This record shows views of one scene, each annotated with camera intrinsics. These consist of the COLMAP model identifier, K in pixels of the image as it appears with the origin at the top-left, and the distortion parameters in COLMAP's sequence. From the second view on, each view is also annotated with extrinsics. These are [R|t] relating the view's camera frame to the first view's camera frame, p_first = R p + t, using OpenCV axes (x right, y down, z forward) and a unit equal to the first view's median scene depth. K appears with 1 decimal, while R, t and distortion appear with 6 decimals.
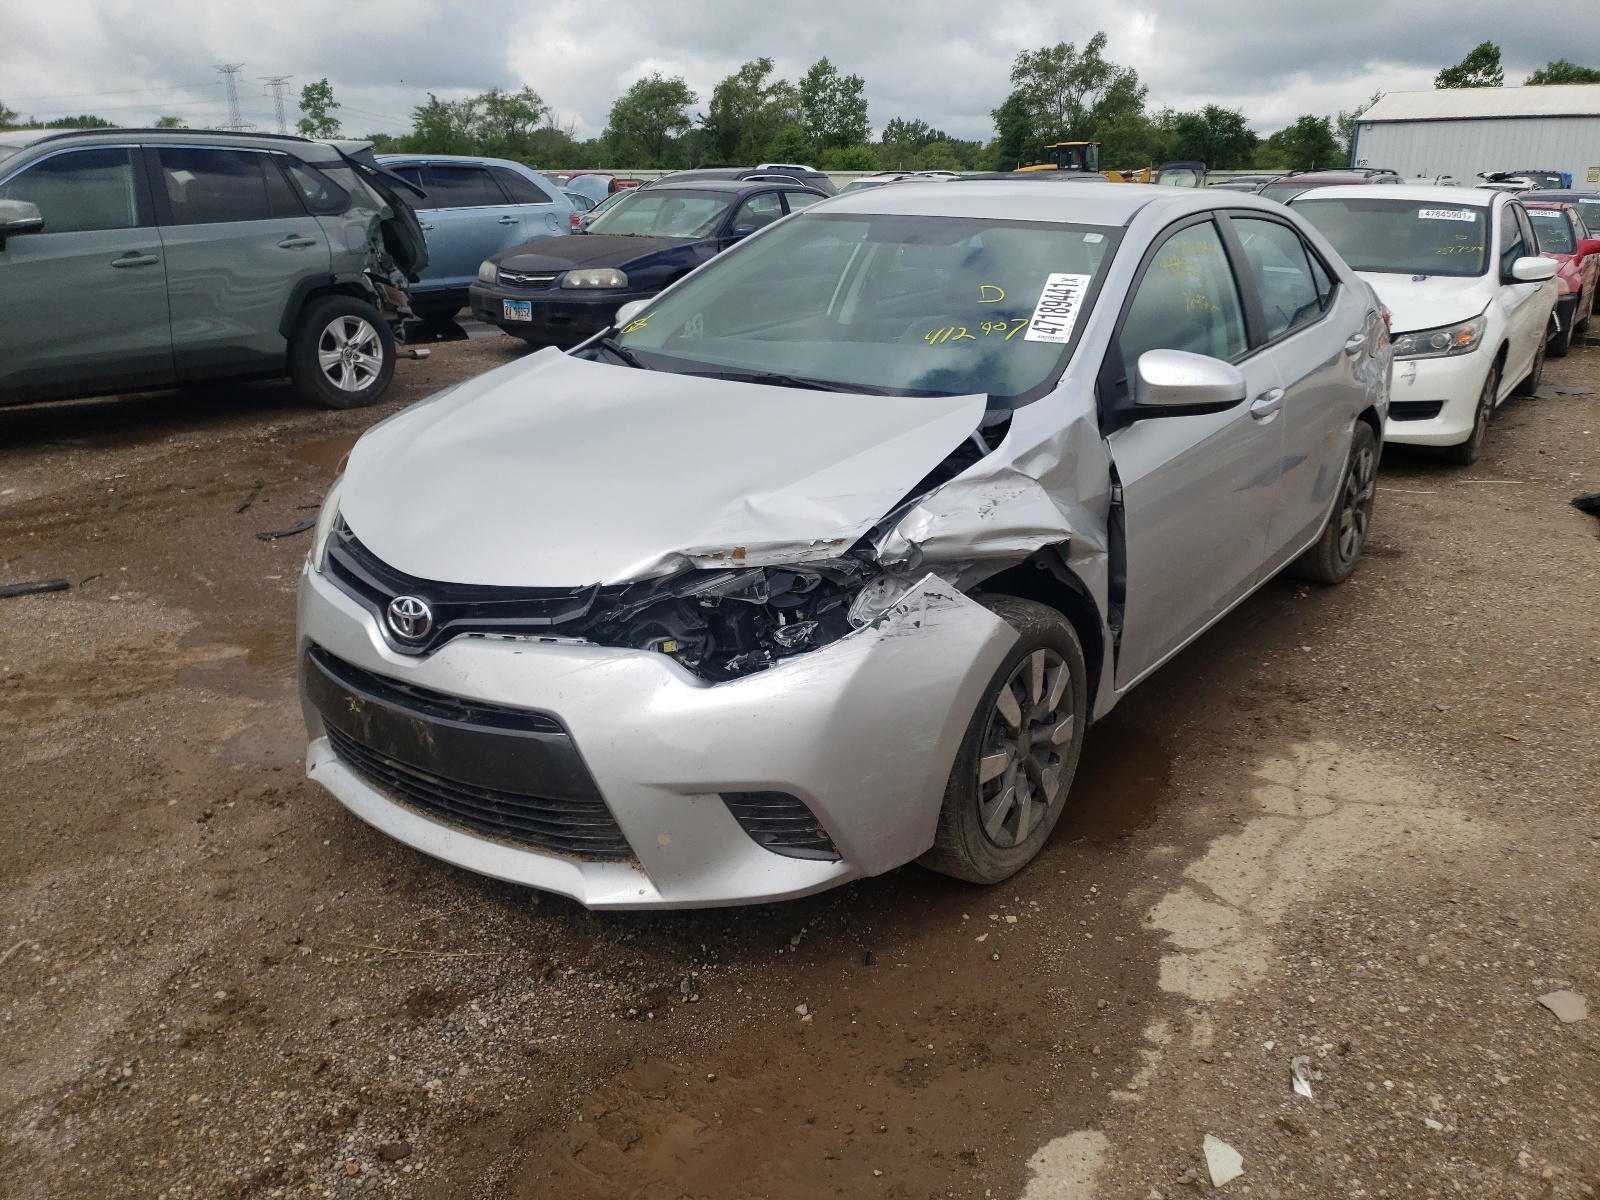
lens RADIAL K [[1202.6, 0, 800.0], [0, 1202.6, 600.0], [0, 0, 1]] dist [0.002047, 0.001072]
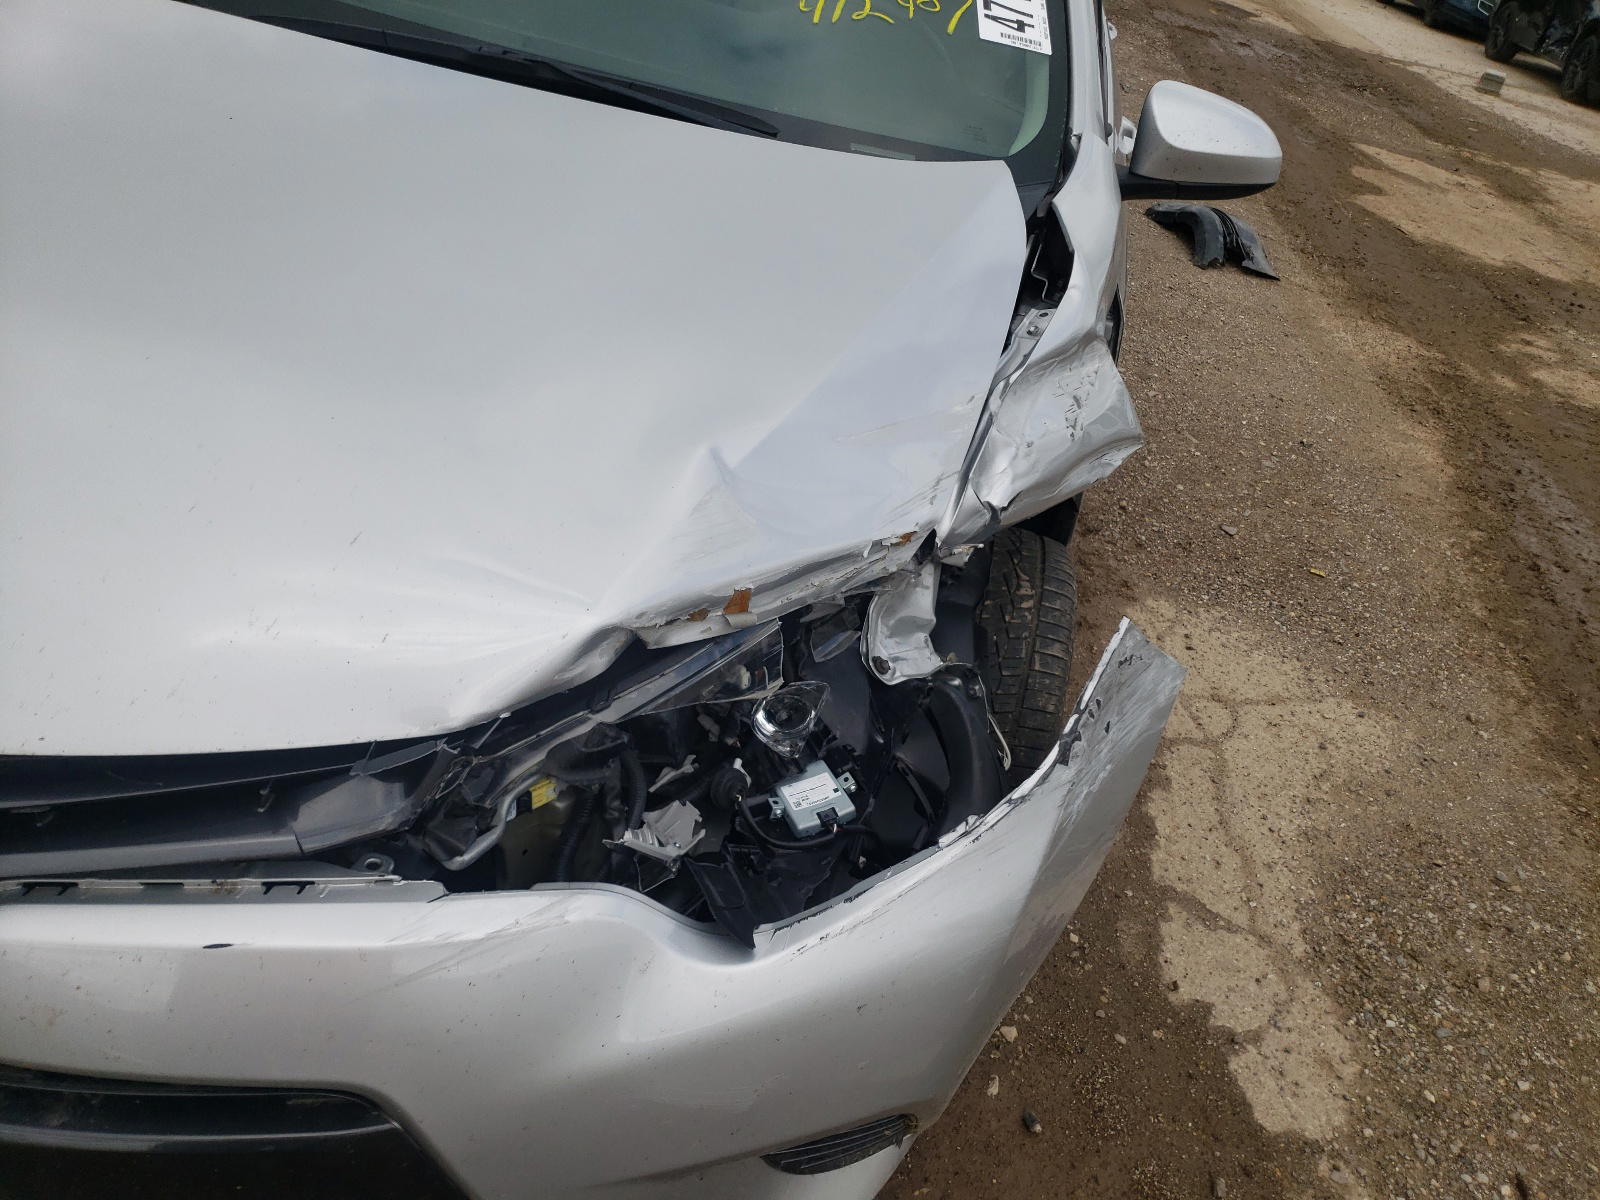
lens RADIAL K [[1227.8, 0, 799.1], [0, 1227.8, 639.0], [0, 0, 1]] dist [0.002309, 0.003098]
pose [[0.886216, -0.118915, 0.447751, -0.215347], [-0.027232, 0.951452, 0.306589, -0.151315], [-0.462471, -0.283897, 0.839954, 0.587334]]
